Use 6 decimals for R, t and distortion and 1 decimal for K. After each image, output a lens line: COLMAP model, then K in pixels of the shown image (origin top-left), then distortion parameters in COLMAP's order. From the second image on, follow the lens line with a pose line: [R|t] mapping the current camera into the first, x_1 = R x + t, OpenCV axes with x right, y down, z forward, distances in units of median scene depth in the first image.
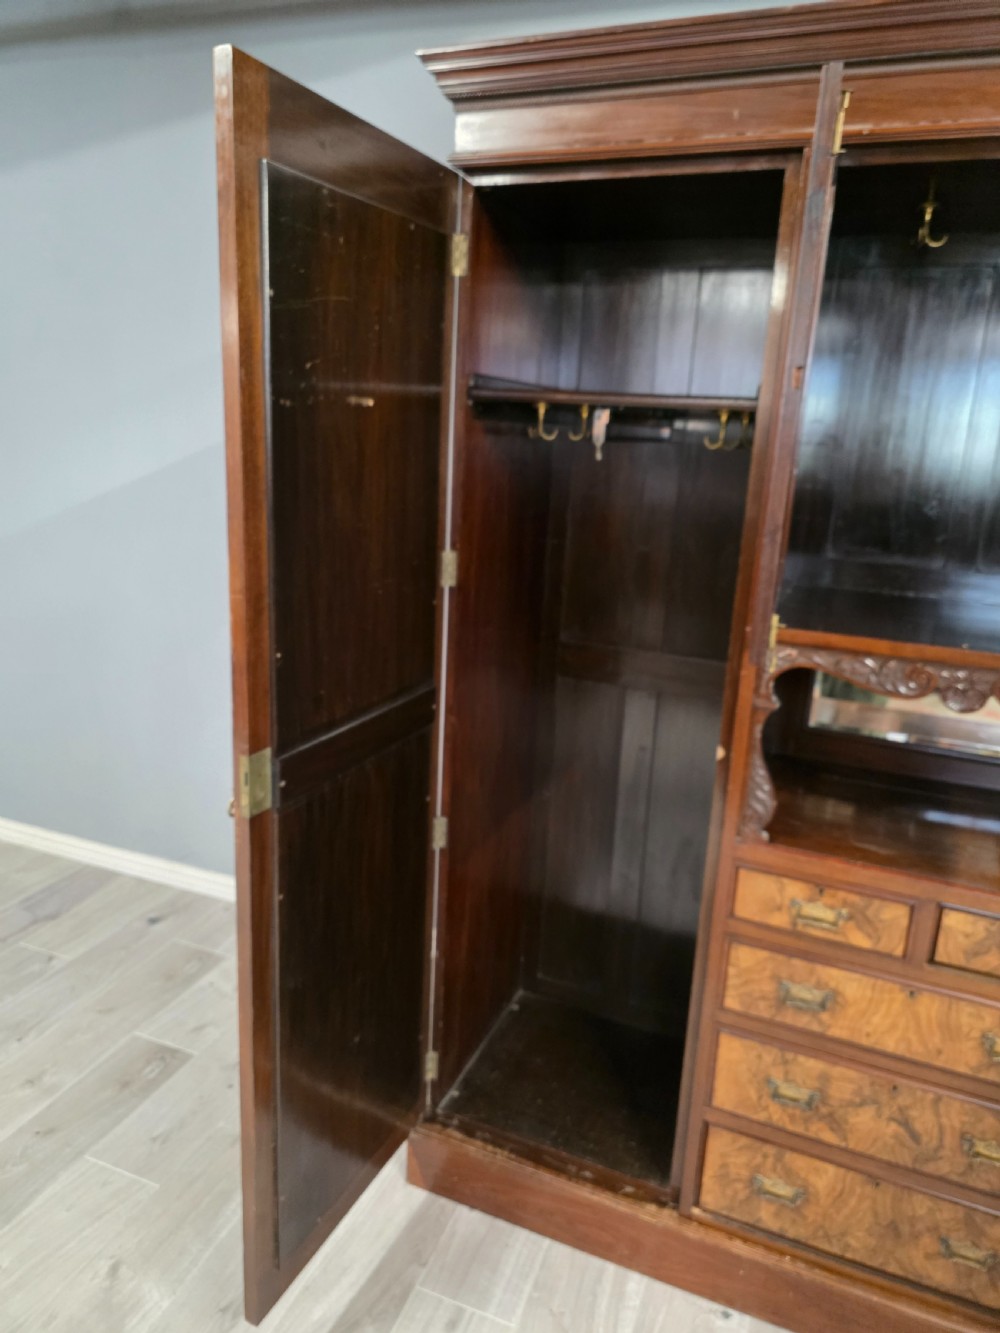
lens RADIAL K [[918.9, 0, 508.7], [0, 918.9, 662.5], [0, 0, 1]] dist [0.056846, -0.065257]
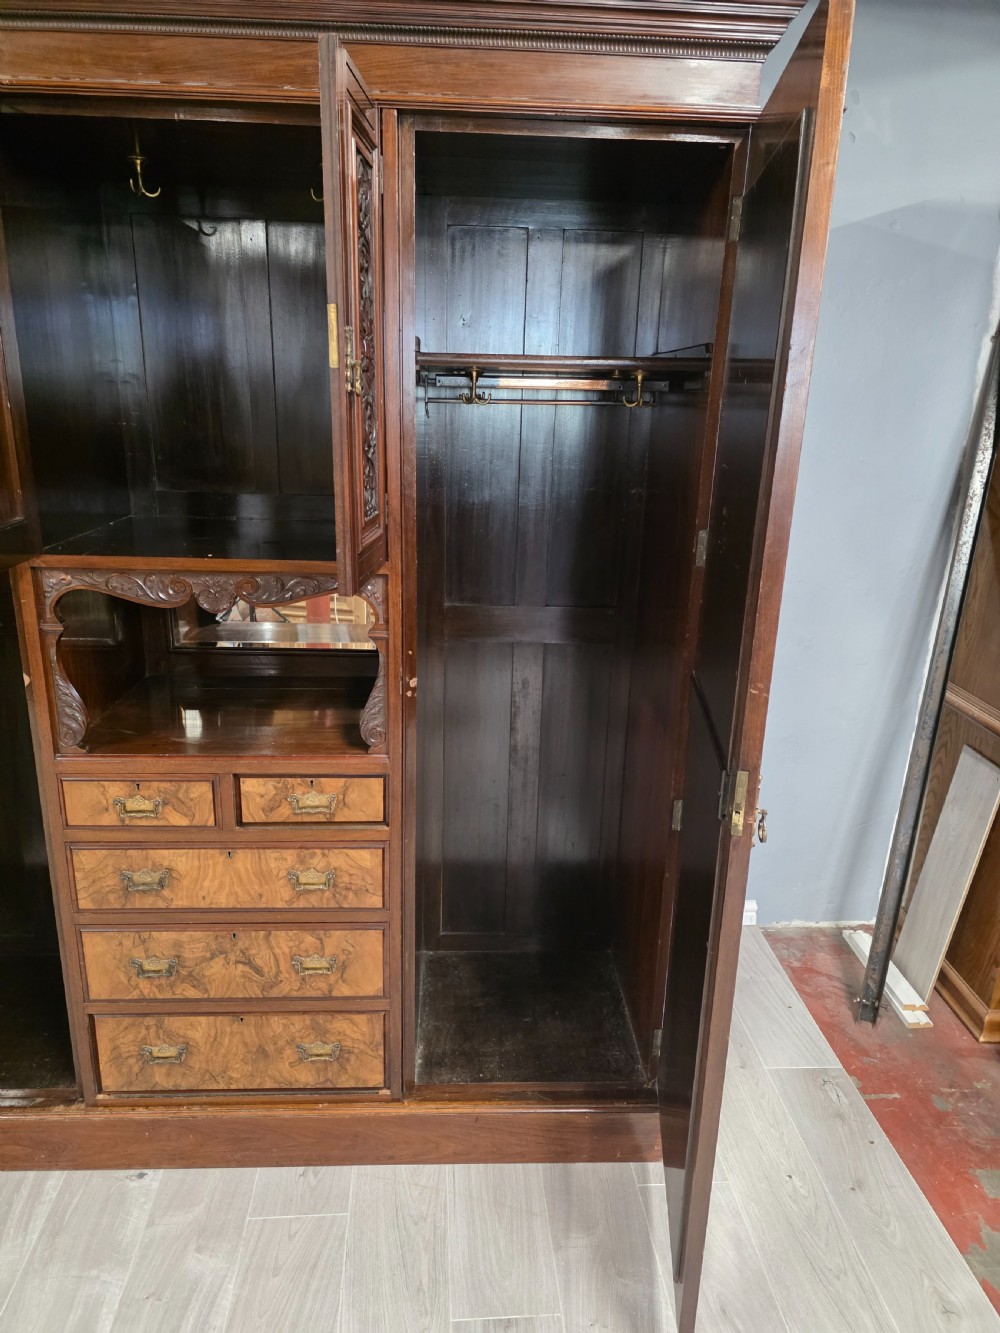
lens RADIAL K [[899.3, 0, 498.5], [0, 899.3, 673.5], [0, 0, 1]] dist [0.073583, -0.069952]
pose [[0.906999, -0.149626, 0.393656, 0.306552], [0.123012, 0.988117, 0.092154, 0.061195], [-0.402767, -0.035159, 0.914627, -0.175403]]
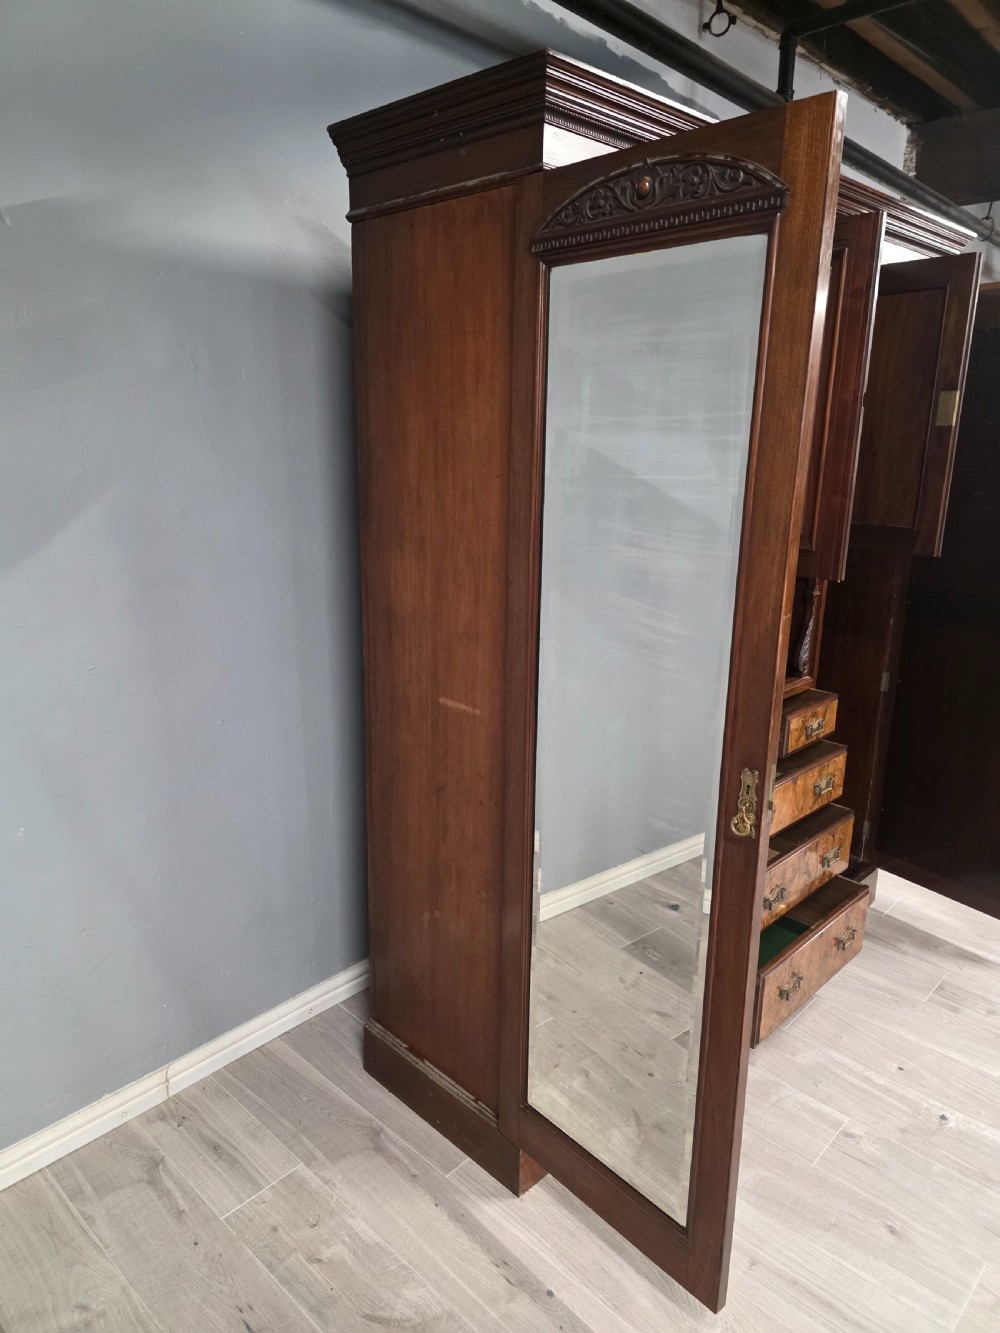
lens RADIAL K [[901.4, 0, 509.9], [0, 901.4, 659.7], [0, 0, 1]] dist [0.085105, -0.078415]
pose [[0.376889, -0.276284, 0.884094, -1.031274], [0.235740, 0.951660, 0.196902, -0.228958], [-0.895757, 0.134205, 0.423801, 0.644275]]
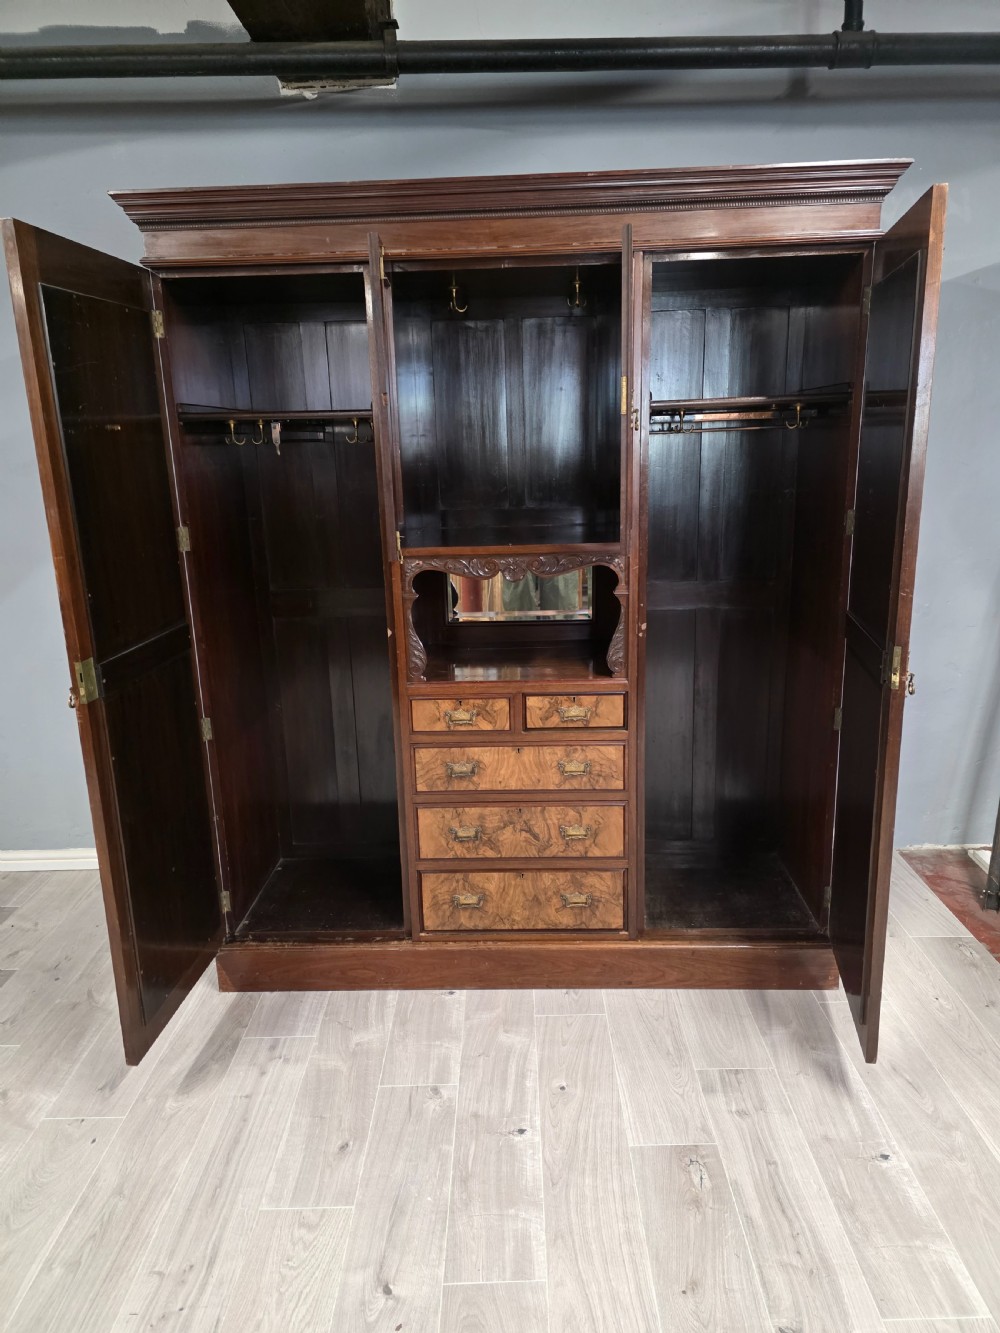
lens RADIAL K [[901.1, 0, 510.5], [0, 901.1, 662.7], [0, 0, 1]] dist [0.094193, -0.091907]
pose [[0.932475, -0.159812, 0.323961, -0.088238], [0.160404, 0.986733, 0.025062, 0.143827], [-0.323668, 0.028595, 0.945738, -0.541768]]
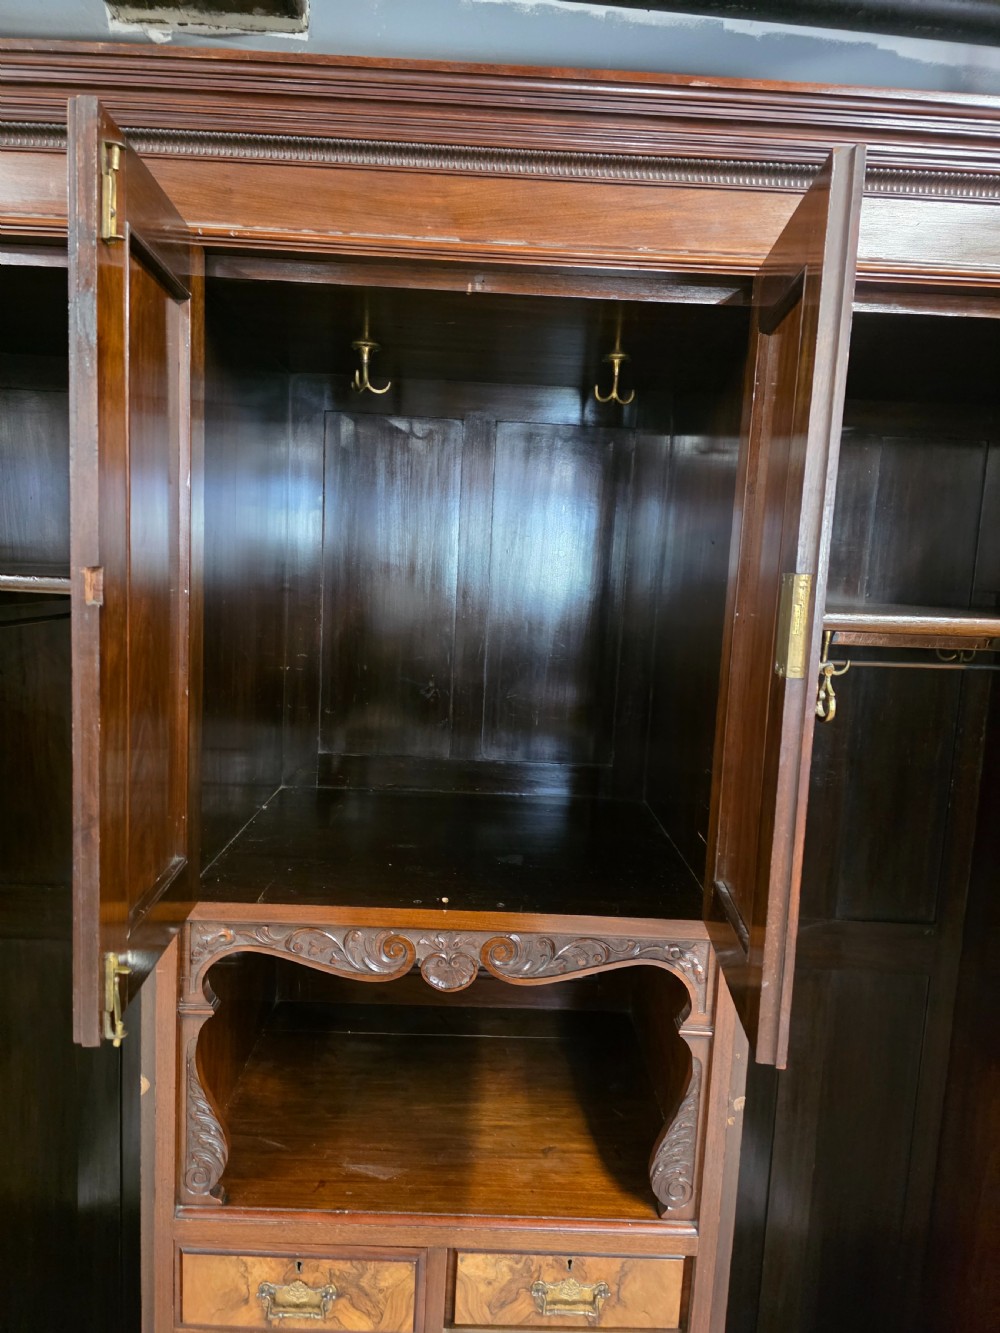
lens RADIAL K [[899.3, 0, 498.5], [0, 899.3, 673.5], [0, 0, 1]] dist [0.073583, -0.069952]
pose [[0.919685, -0.056505, 0.388570, 0.222006], [0.097057, 0.991598, -0.085524, -0.117740], [-0.380472, 0.116368, 0.917442, 0.243093]]
